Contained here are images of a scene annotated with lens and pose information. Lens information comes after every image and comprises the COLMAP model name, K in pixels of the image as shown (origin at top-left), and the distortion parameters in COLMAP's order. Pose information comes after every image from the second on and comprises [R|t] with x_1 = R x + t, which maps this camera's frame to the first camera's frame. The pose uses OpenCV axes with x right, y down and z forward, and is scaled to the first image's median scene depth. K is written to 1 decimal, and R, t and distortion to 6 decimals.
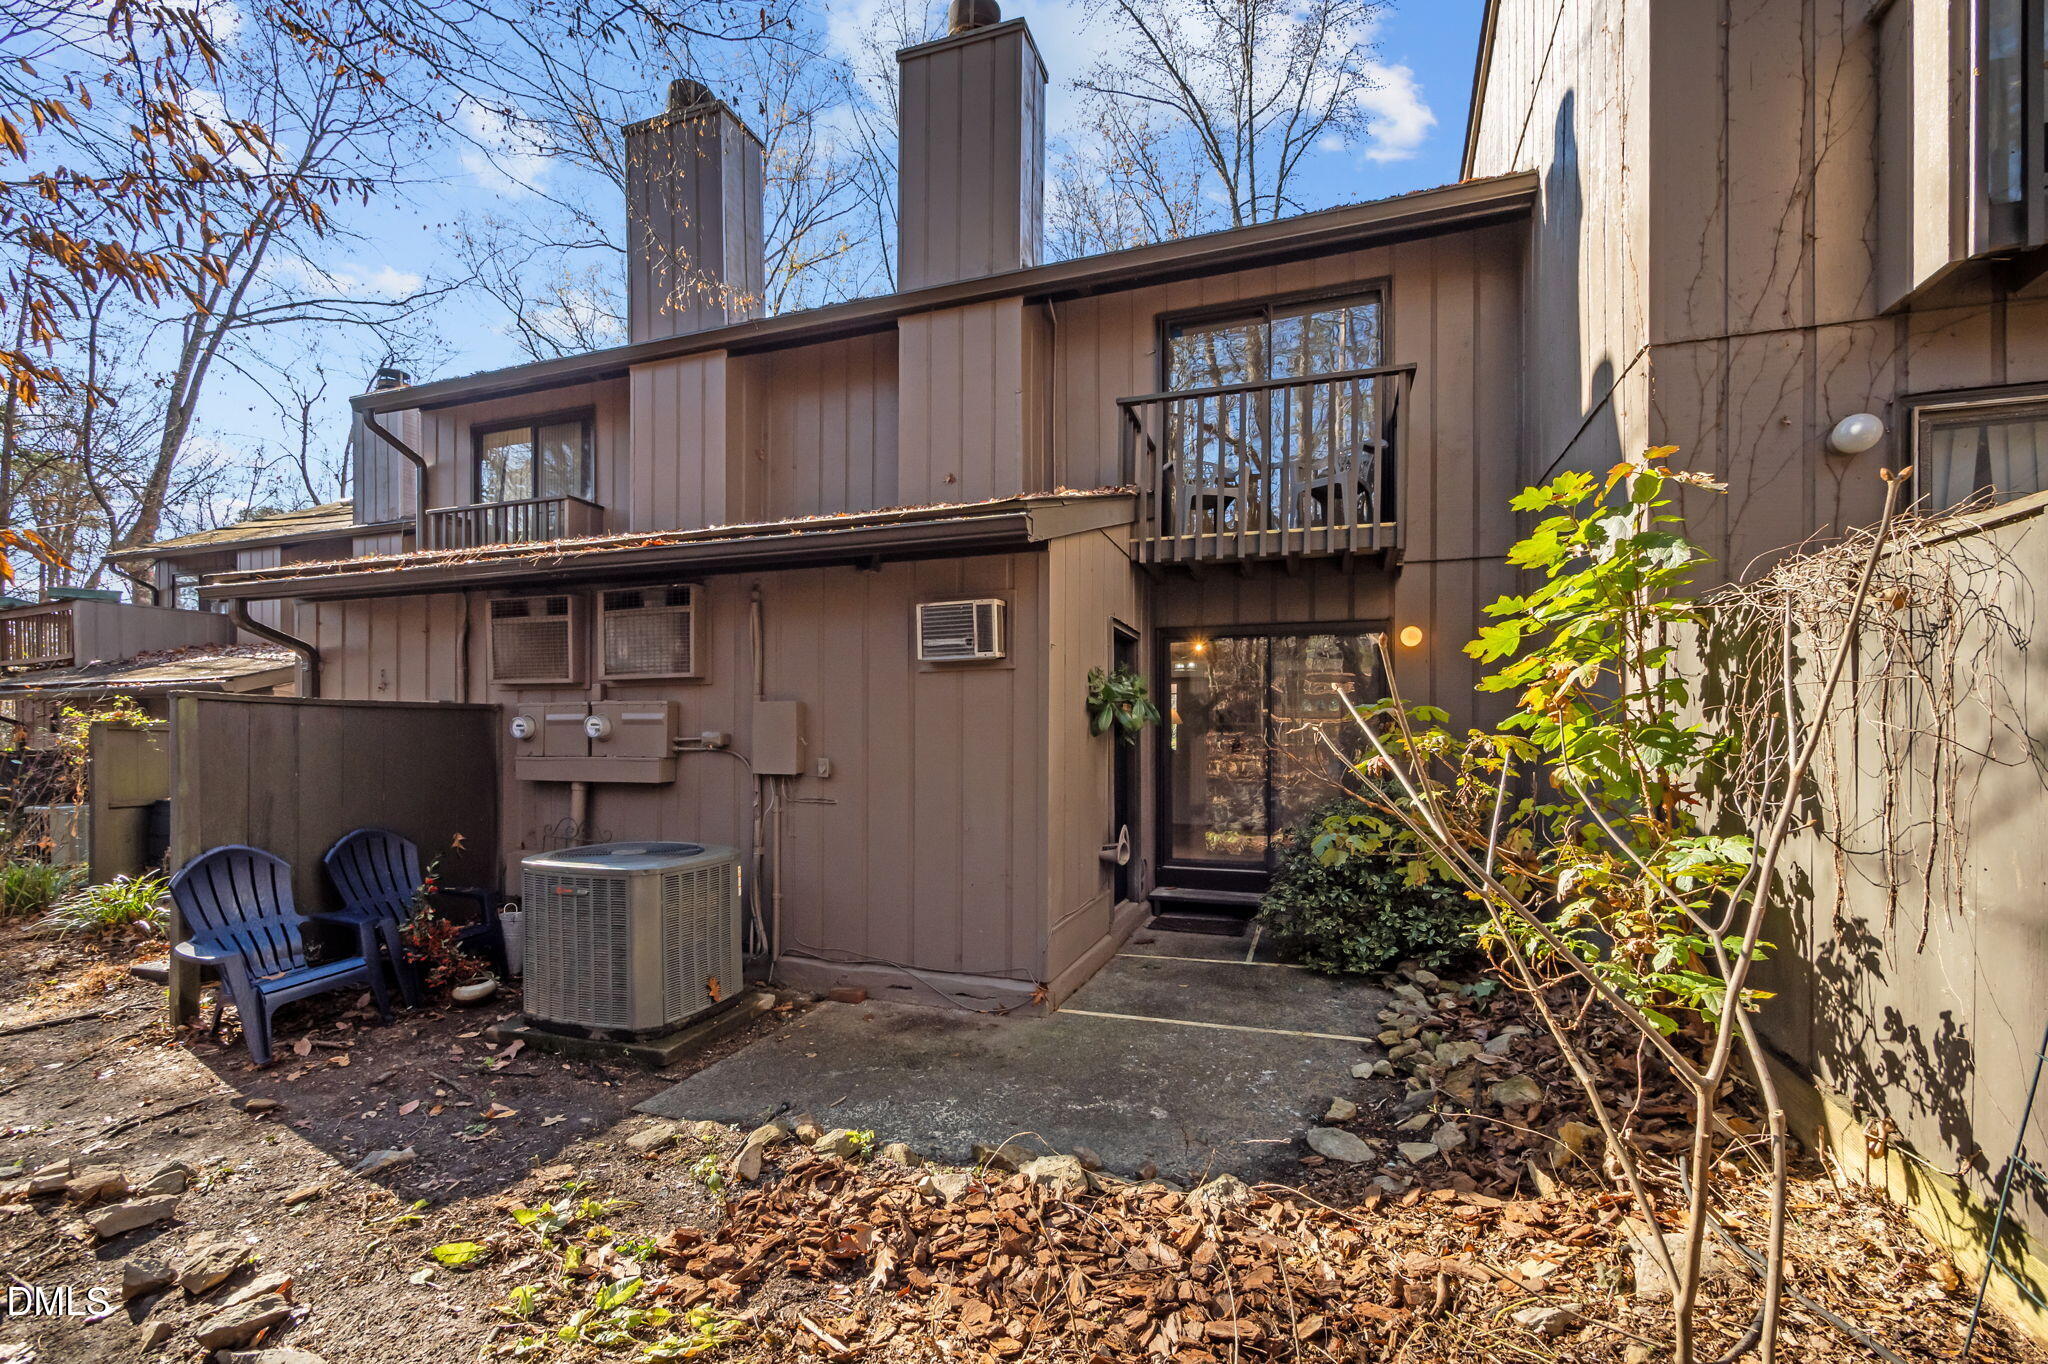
lens RADIAL K [[893.2, 0, 1041.9], [0, 893.2, 737.1], [0, 0, 1]] dist [-0.005252, 0.000328]
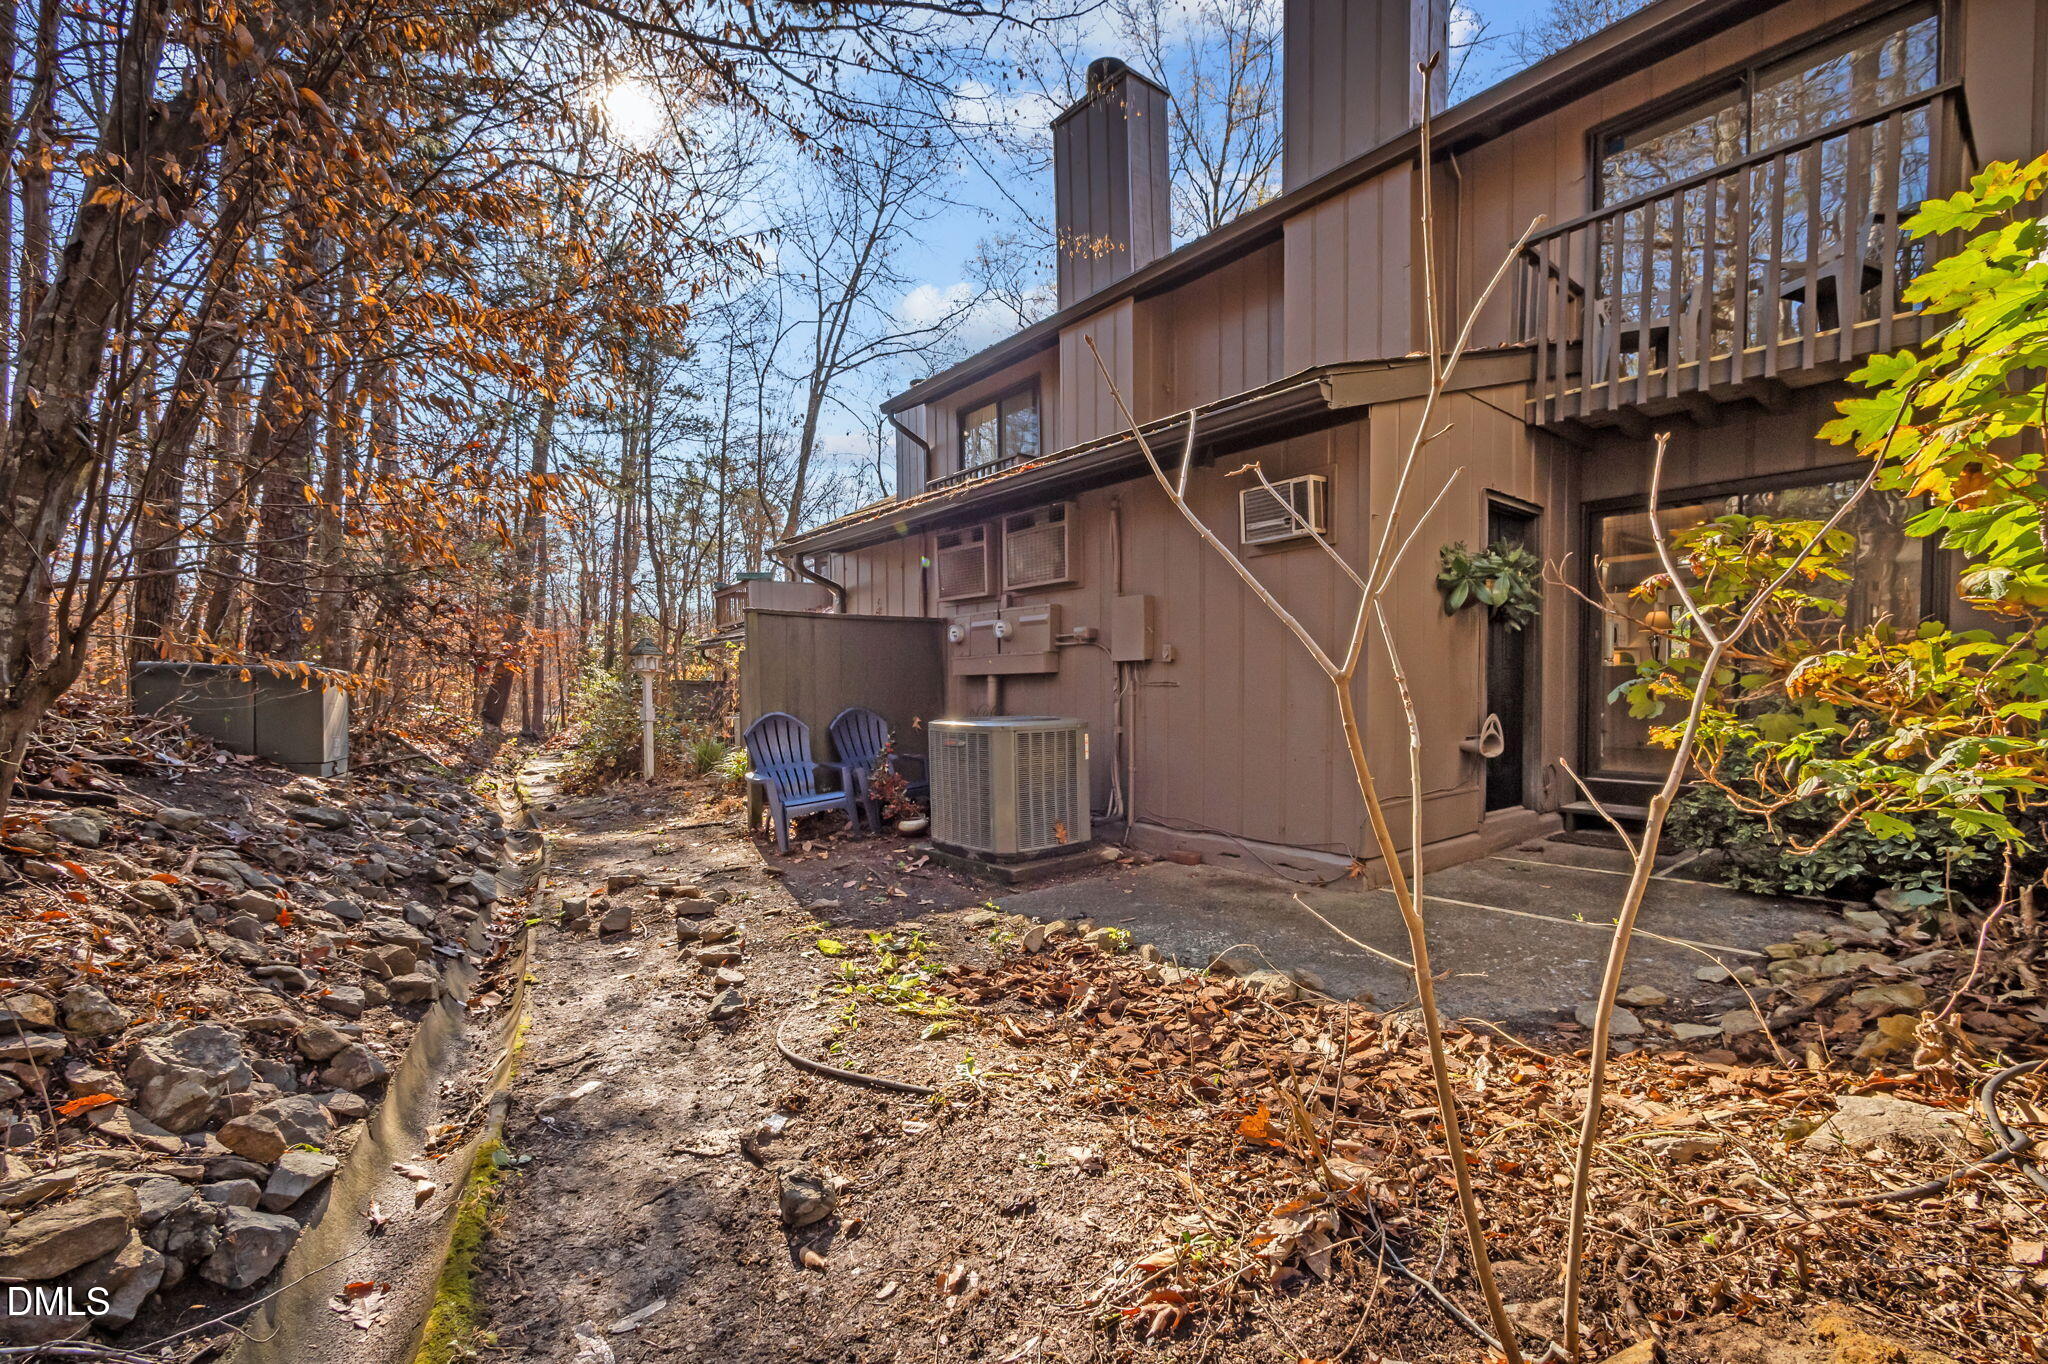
lens RADIAL K [[912.4, 0, 1028.8], [0, 912.4, 725.3], [0, 0, 1]] dist [-0.027488, 0.020721]
pose [[0.841780, 0.007978, -0.539762, 0.234357], [0.010214, 0.999476, 0.030701, 0.092826], [0.539724, -0.031357, 0.841258, -0.042730]]
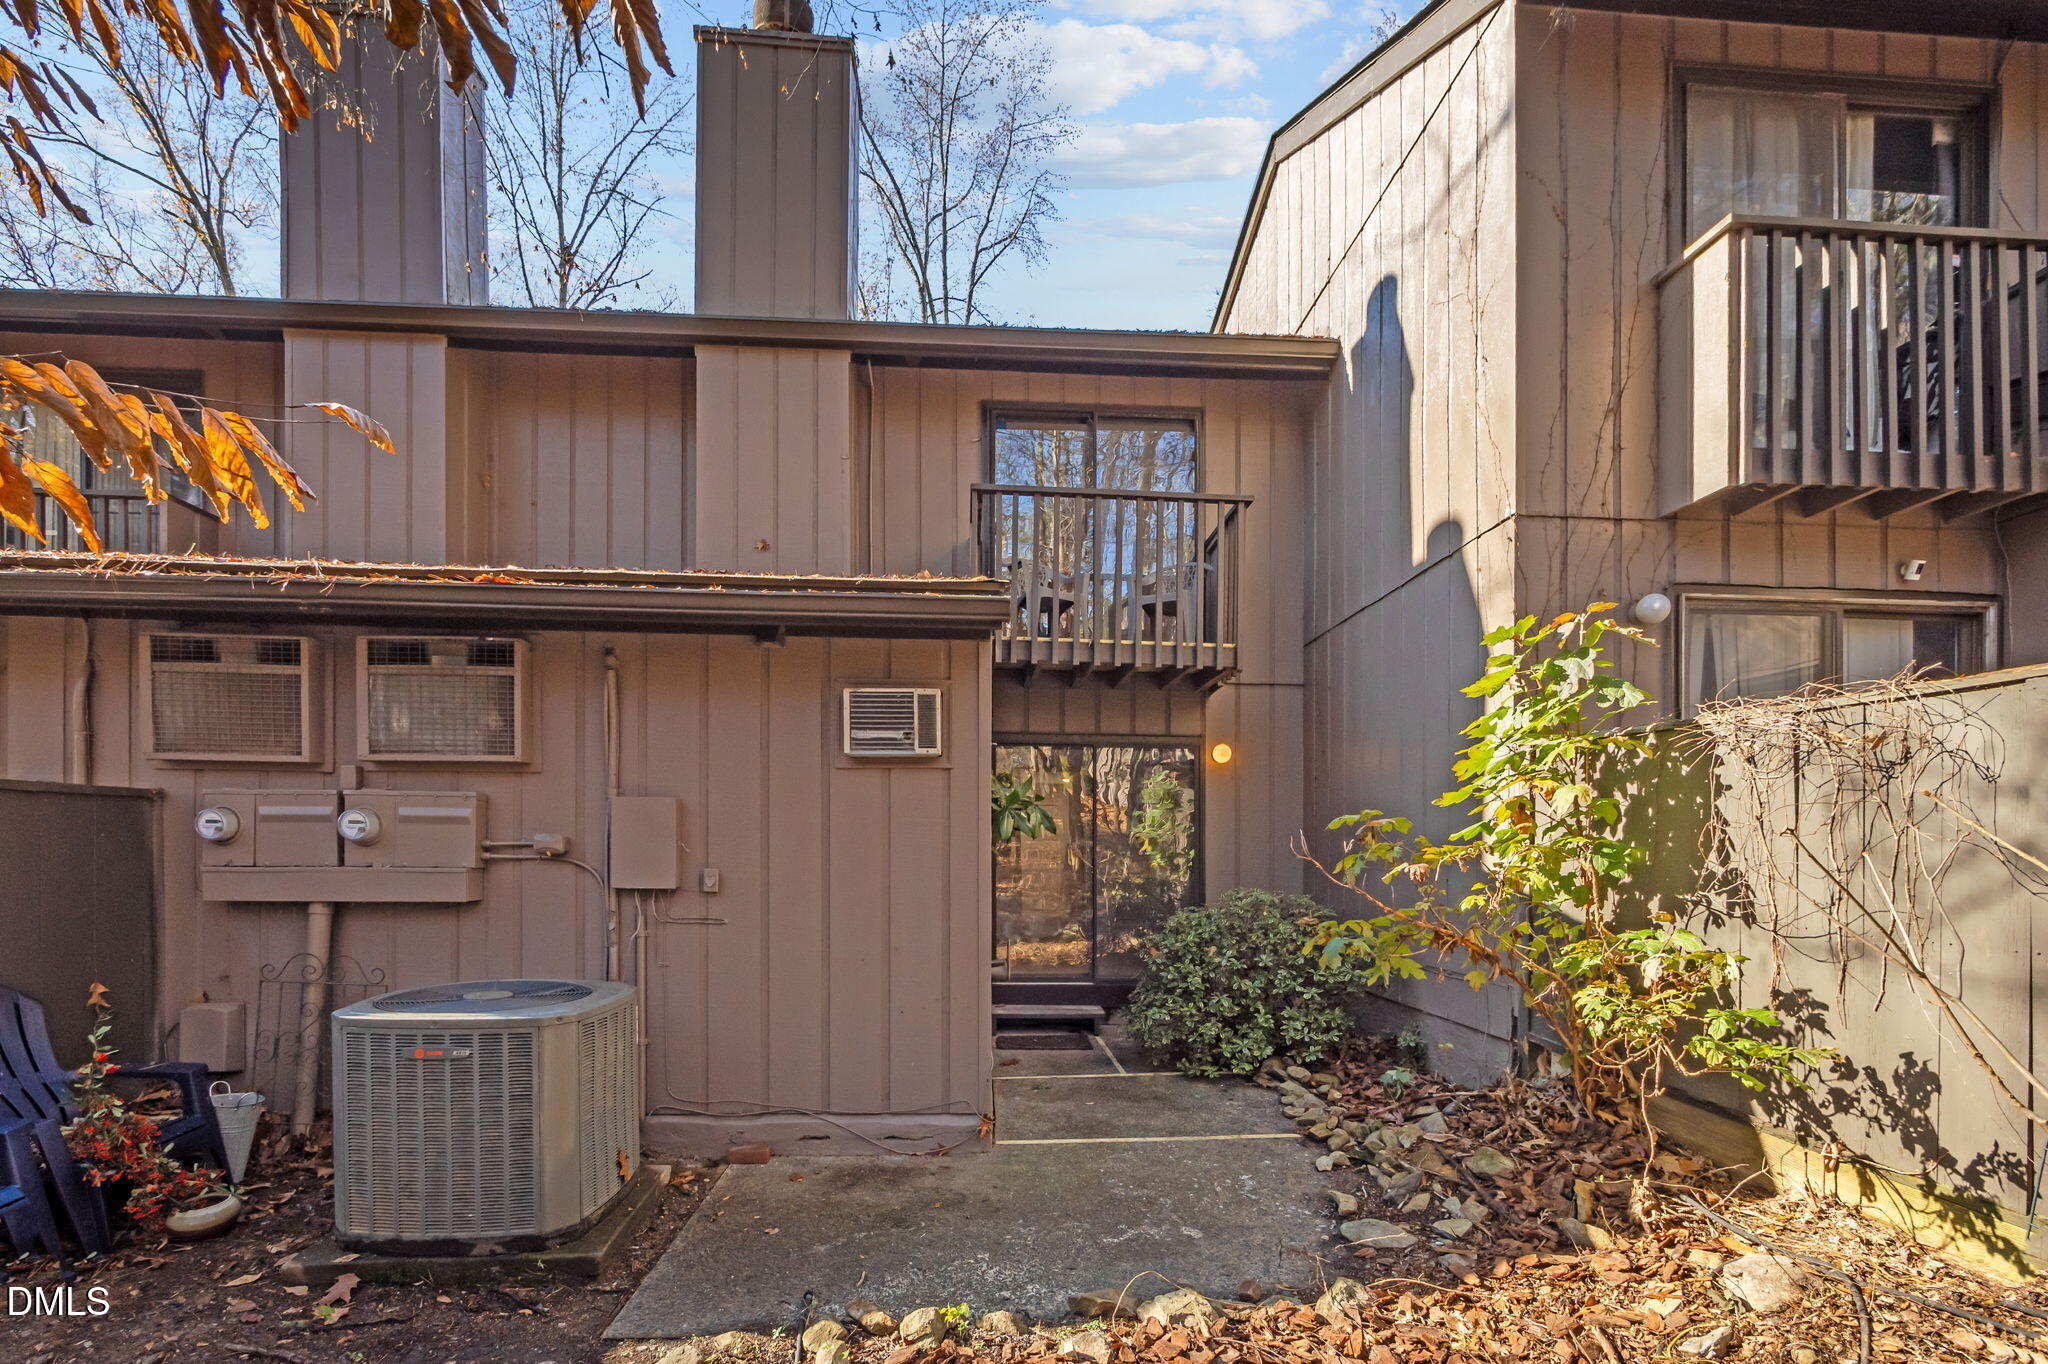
lens RADIAL K [[933.0, 0, 1026.5], [0, 933.0, 851.0], [0, 0, 1]] dist [-0.000016, -0.004216]
pose [[0.917776, 0.006067, 0.397052, -0.340190], [-0.006282, 0.999980, -0.000759, 0.007206], [-0.397049, -0.001798, 0.917796, 0.110939]]
